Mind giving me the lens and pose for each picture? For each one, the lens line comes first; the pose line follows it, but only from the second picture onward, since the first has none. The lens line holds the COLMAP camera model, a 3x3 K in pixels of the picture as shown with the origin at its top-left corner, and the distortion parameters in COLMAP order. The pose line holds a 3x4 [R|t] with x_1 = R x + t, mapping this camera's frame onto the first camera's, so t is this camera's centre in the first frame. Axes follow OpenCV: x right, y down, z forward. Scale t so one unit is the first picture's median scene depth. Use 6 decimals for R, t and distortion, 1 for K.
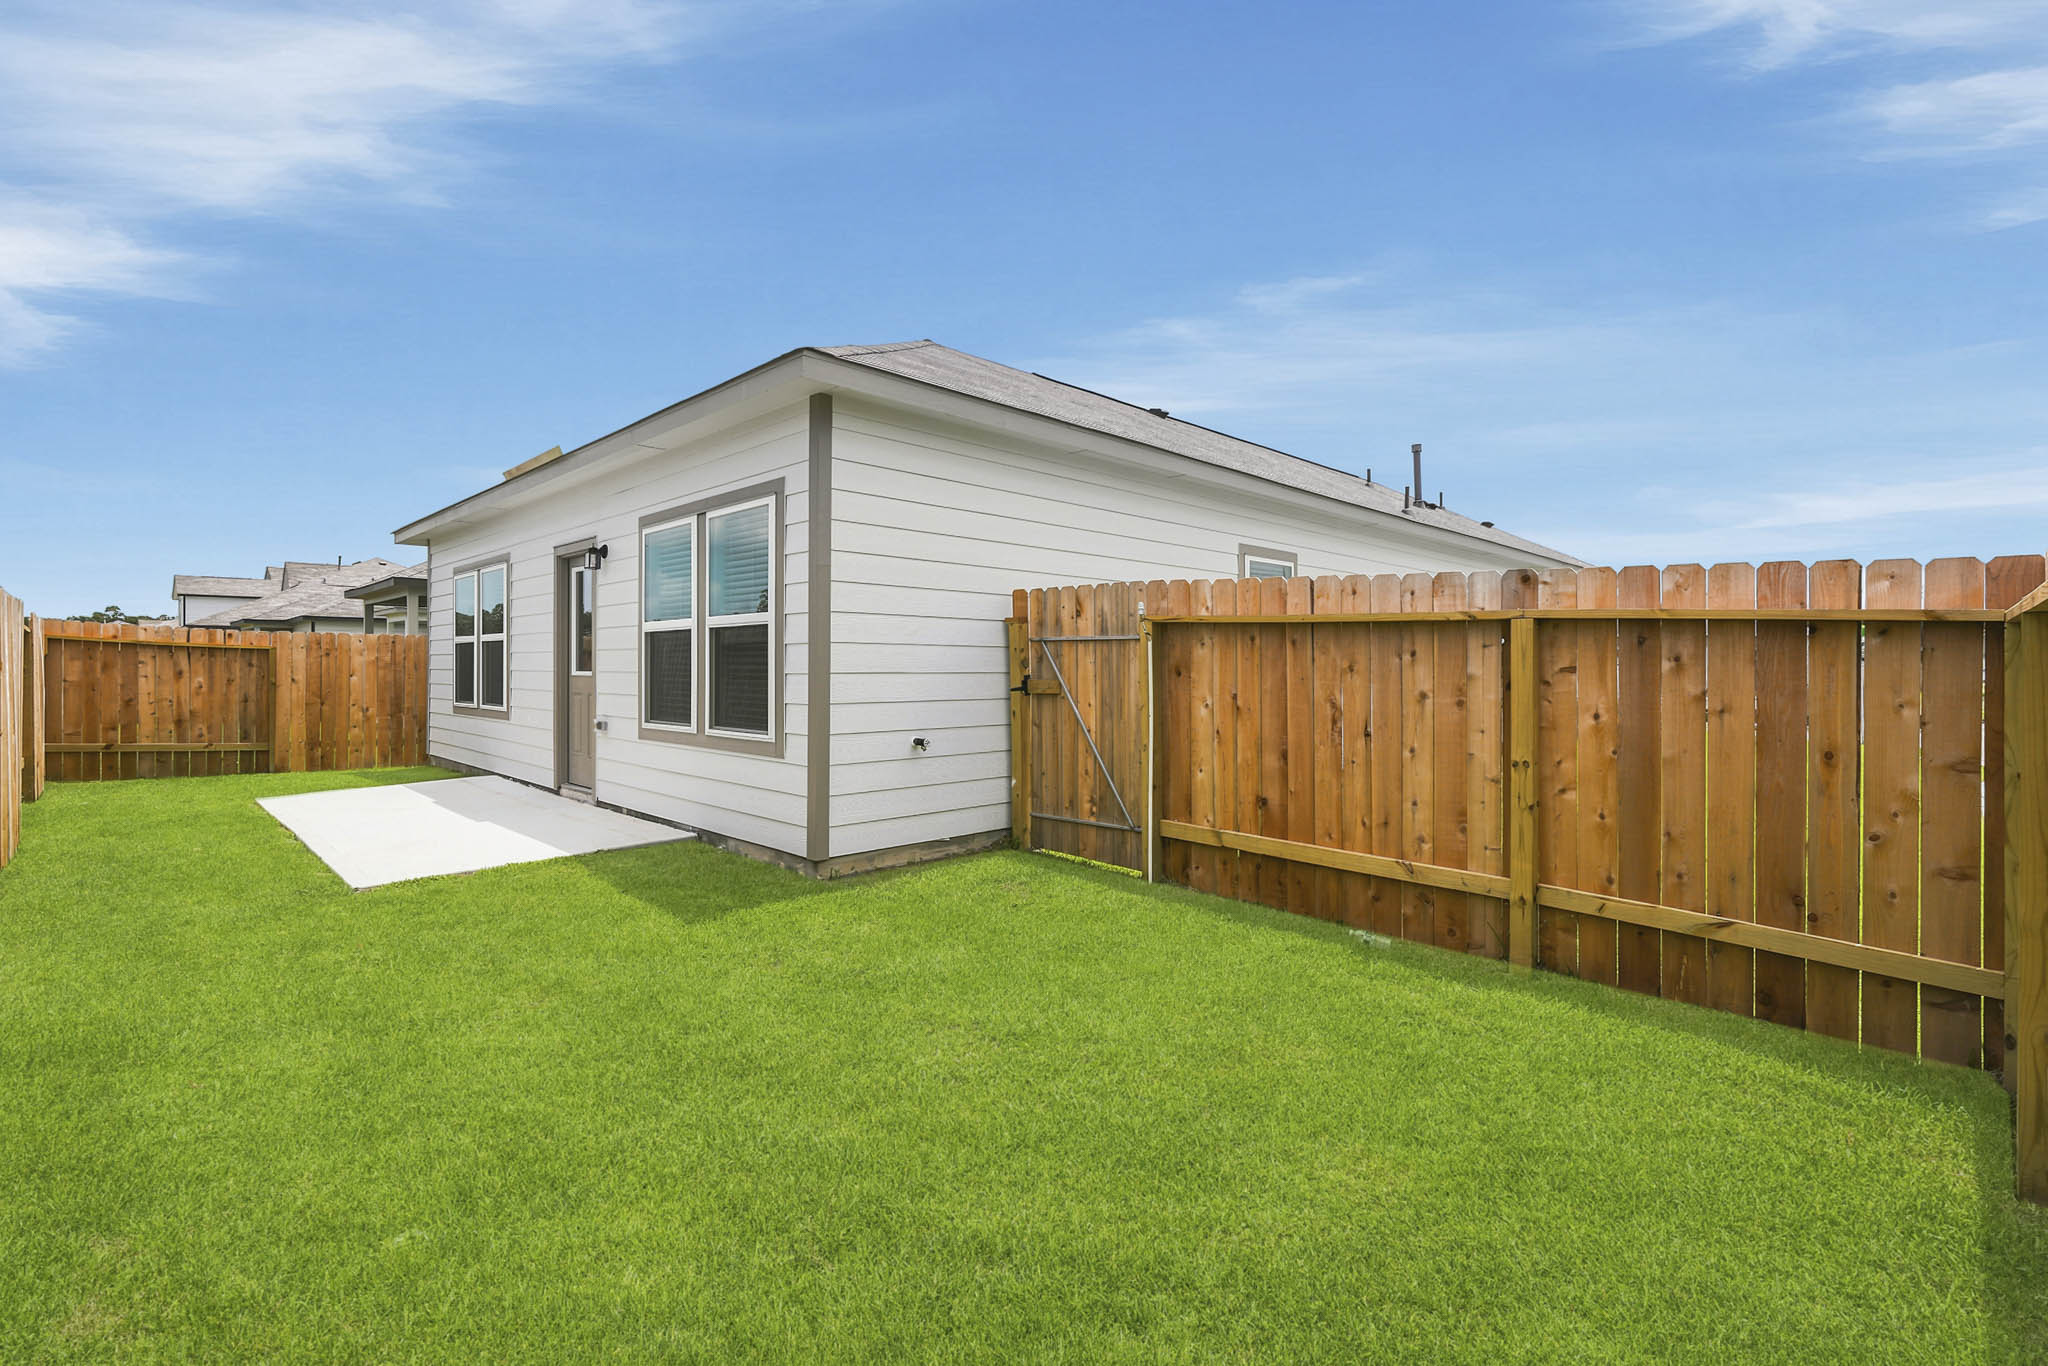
lens RADIAL K [[914.8, 0, 1031.7], [0, 914.8, 676.4], [0, 0, 1]] dist [-0.008770, 0.001639]
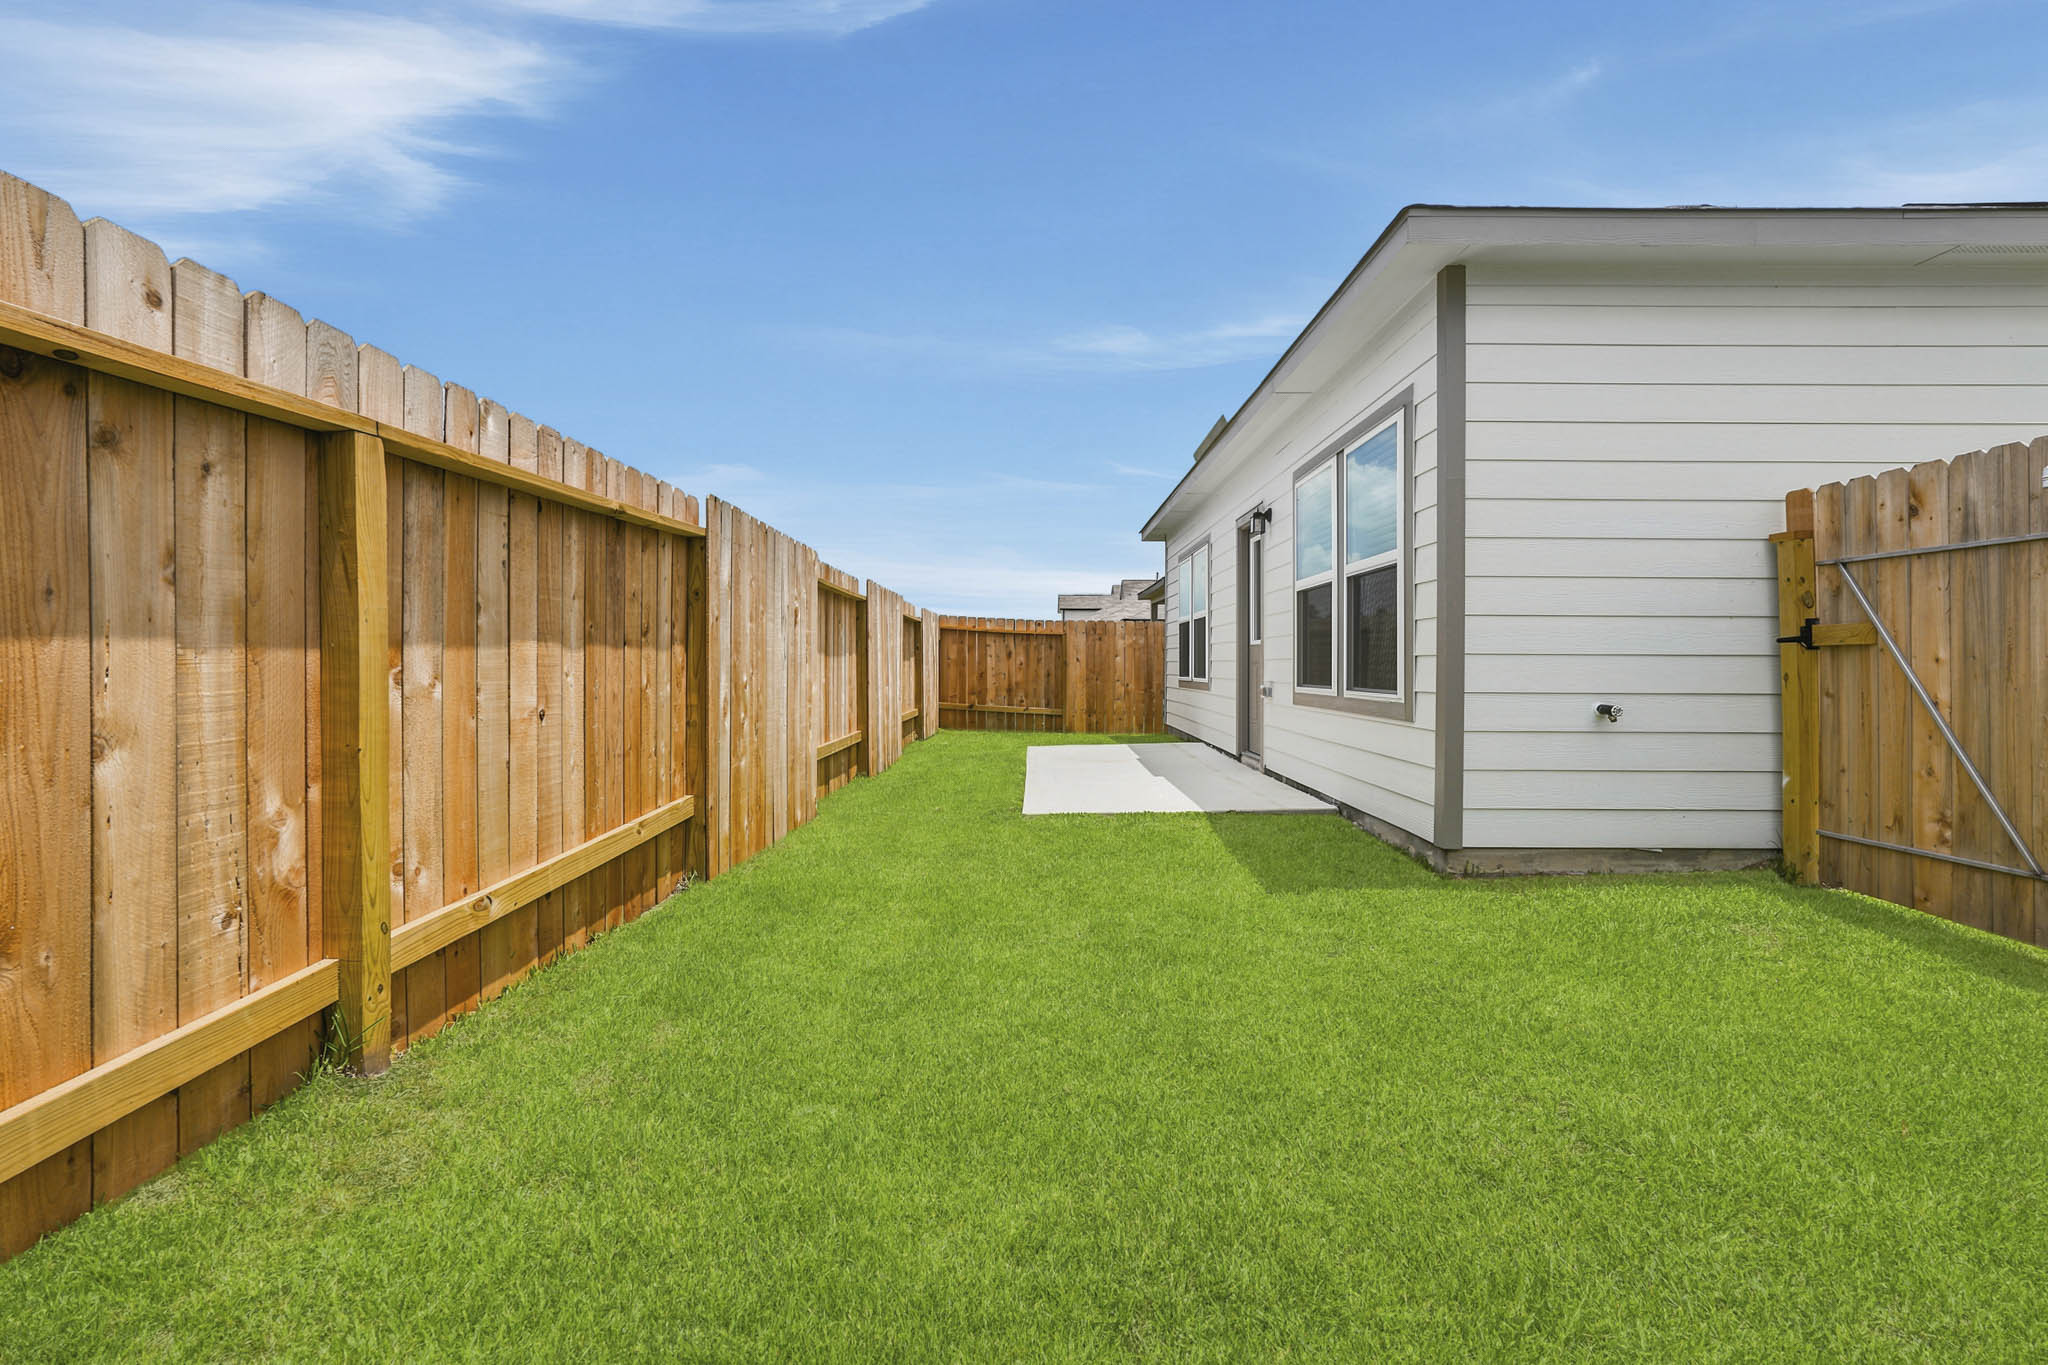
lens RADIAL K [[914.8, 0, 1031.7], [0, 914.8, 675.9], [0, 0, 1]] dist [-0.008770, 0.001639]
pose [[0.696723, 0.005393, -0.717320, 0.074040], [-0.004435, 0.999985, 0.003210, 0.040564], [0.717327, 0.000945, 0.696736, 0.148641]]
